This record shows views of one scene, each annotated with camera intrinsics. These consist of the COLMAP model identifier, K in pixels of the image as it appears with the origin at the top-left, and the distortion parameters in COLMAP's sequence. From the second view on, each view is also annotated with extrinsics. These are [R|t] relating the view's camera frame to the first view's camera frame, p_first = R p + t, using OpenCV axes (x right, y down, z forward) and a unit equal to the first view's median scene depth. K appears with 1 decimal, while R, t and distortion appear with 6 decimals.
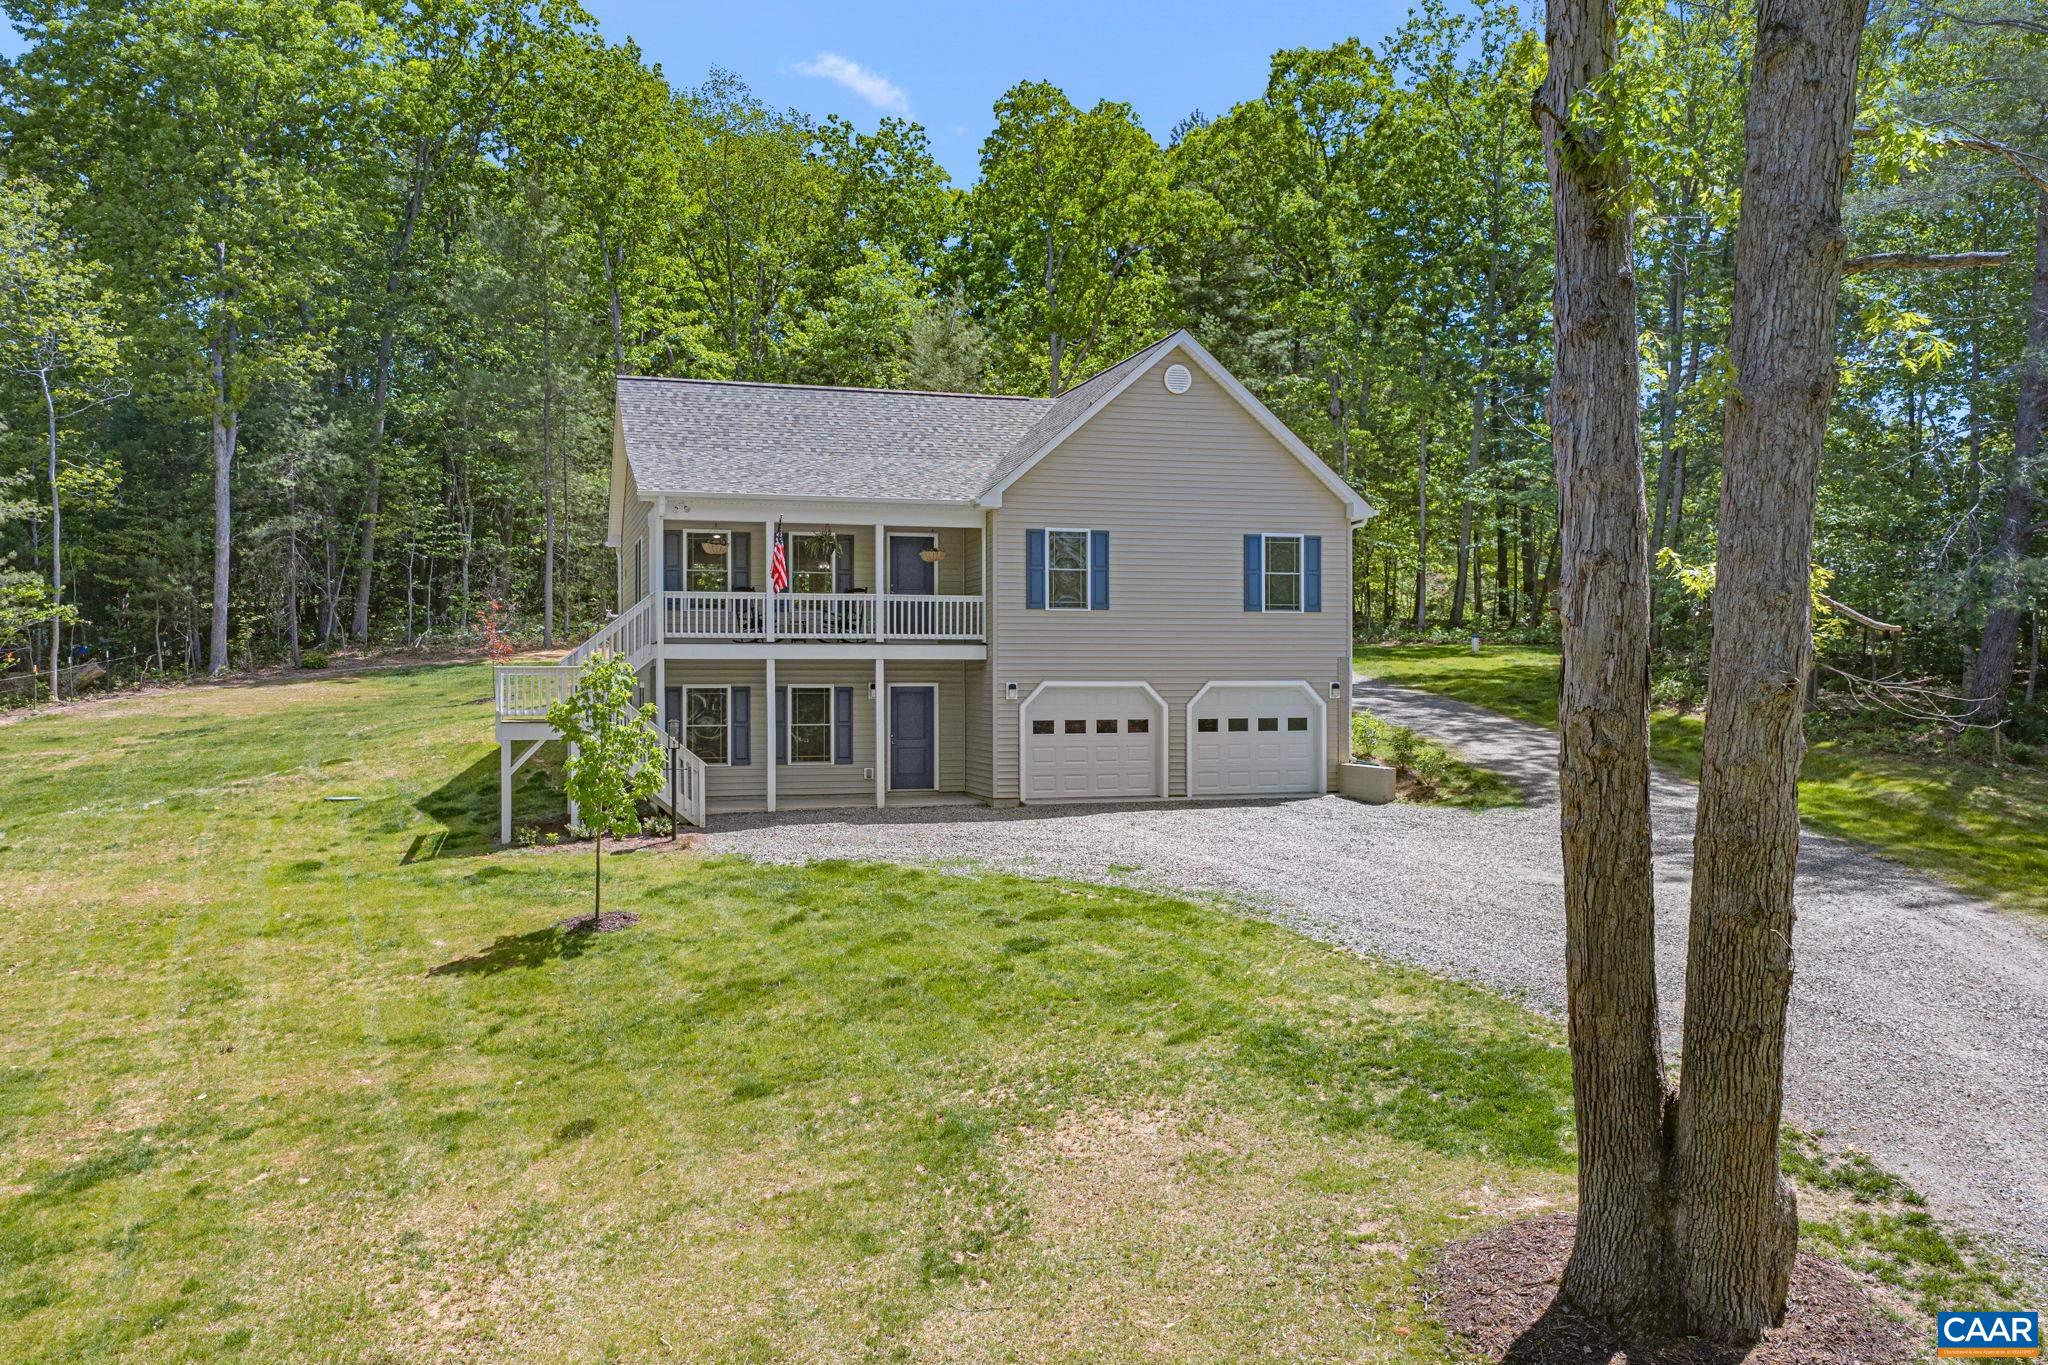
lens RADIAL K [[1733.1, 0, 1028.6], [0, 1733.1, 702.7], [0, 0, 1]] dist [0.022409, -0.032052]
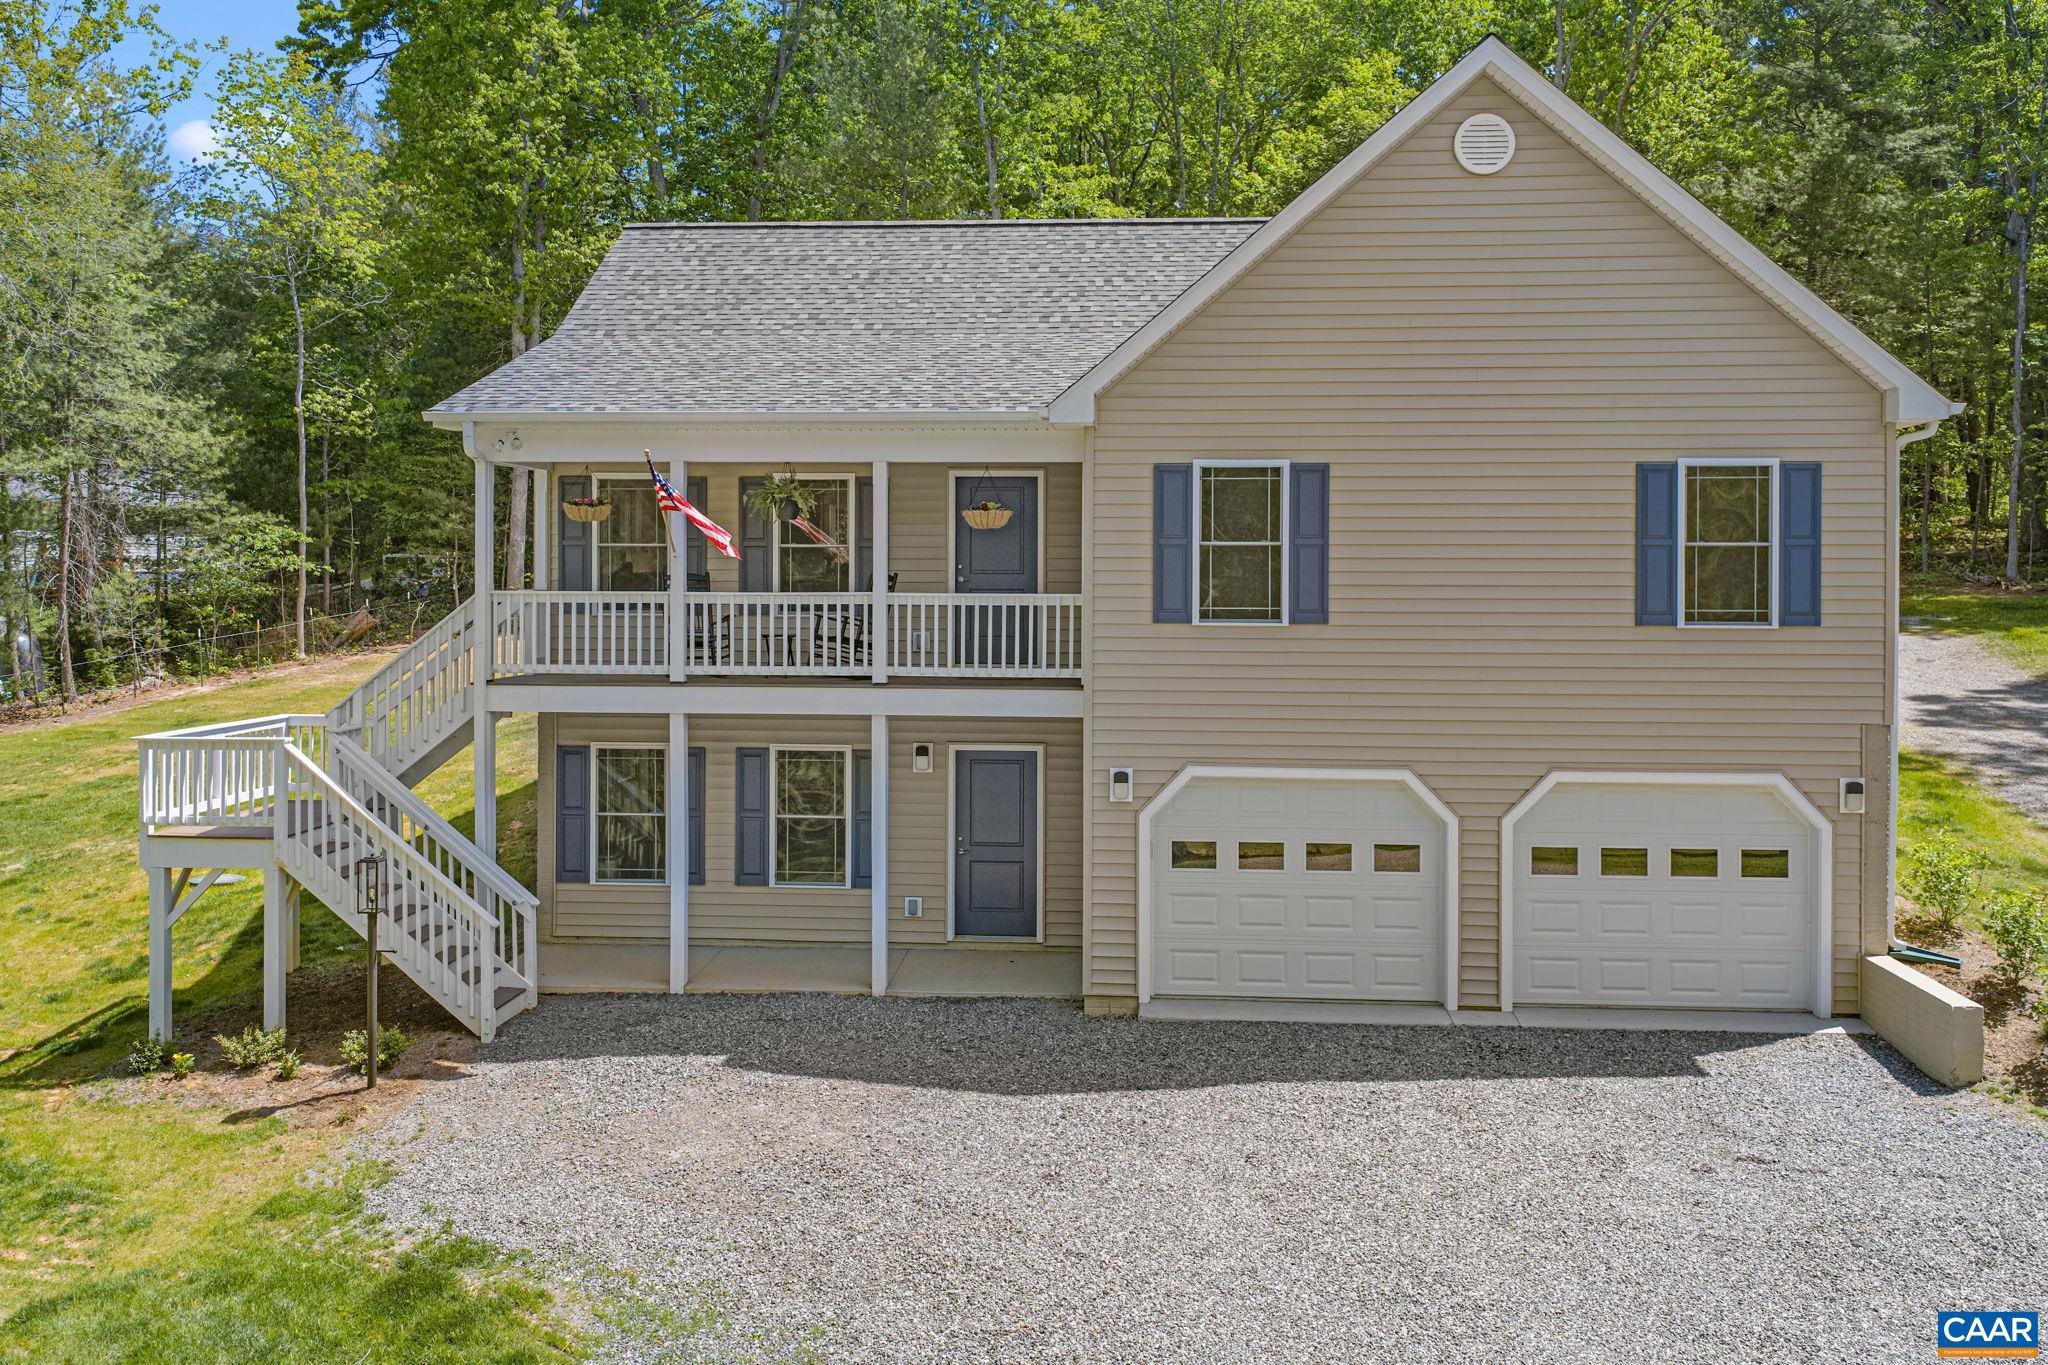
lens RADIAL K [[1733.1, 0, 1016.6], [0, 1733.1, 586.4], [0, 0, 1]] dist [0.022409, -0.032052]
pose [[0.930898, 0.008203, -0.365186, 0.142983], [-0.007874, 0.999966, 0.002389, -0.064259], [0.365194, 0.000652, 0.930931, 0.506677]]
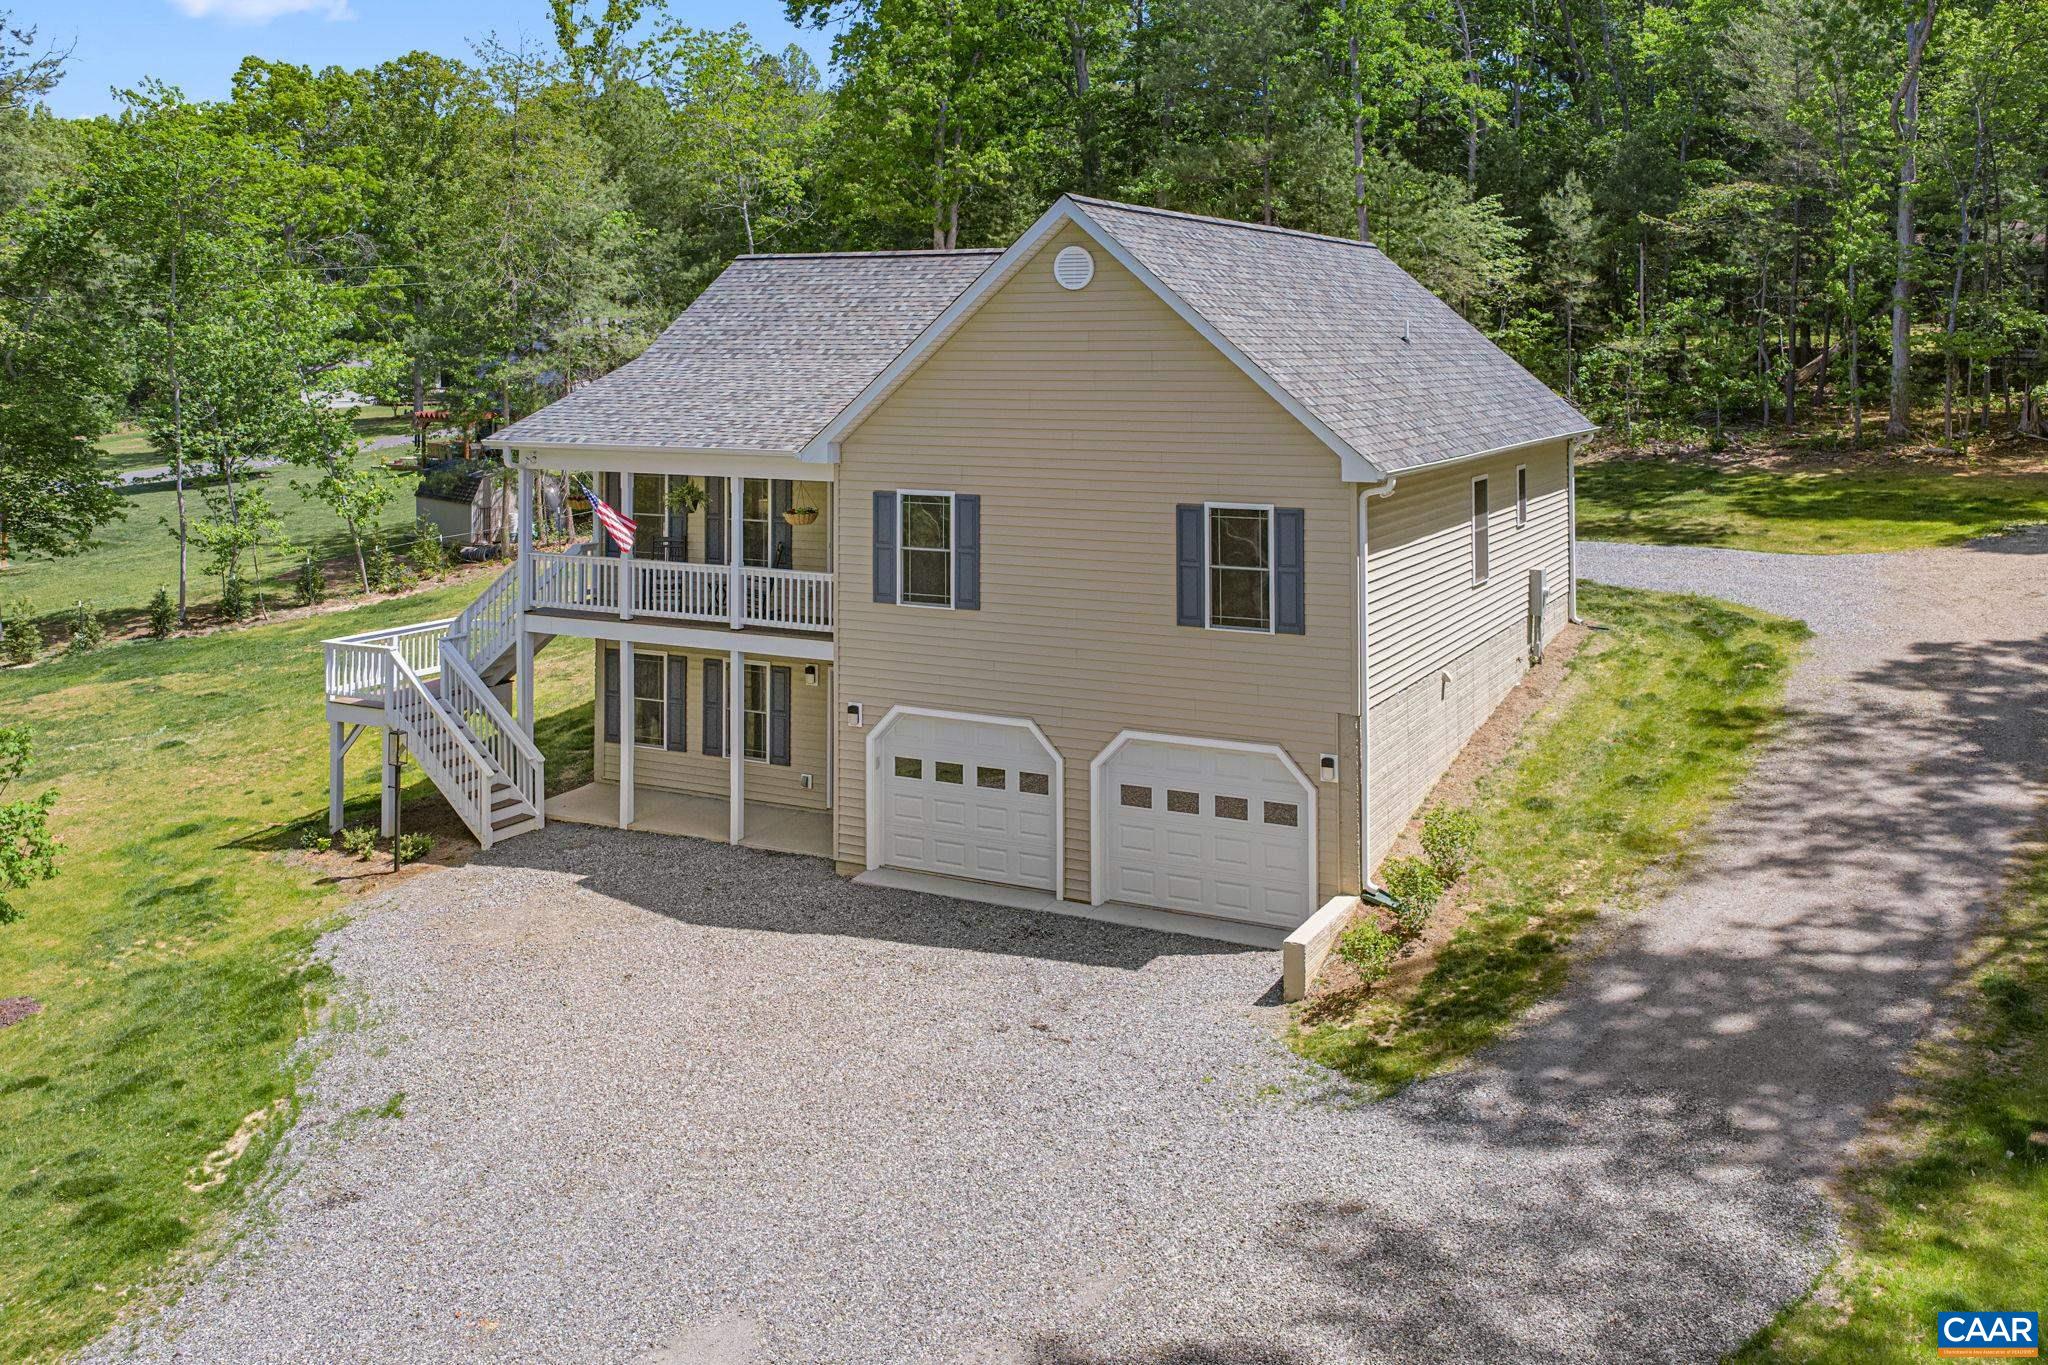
lens RADIAL K [[1733.1, 0, 1042.8], [0, 1733.1, 357.4], [0, 0, 1]] dist [0.022409, -0.032052]
pose [[0.722686, 0.002455, -0.691172, 0.534590], [-0.006643, 0.999972, -0.003393, -0.150407], [0.691144, 0.007044, 0.722682, 0.519283]]
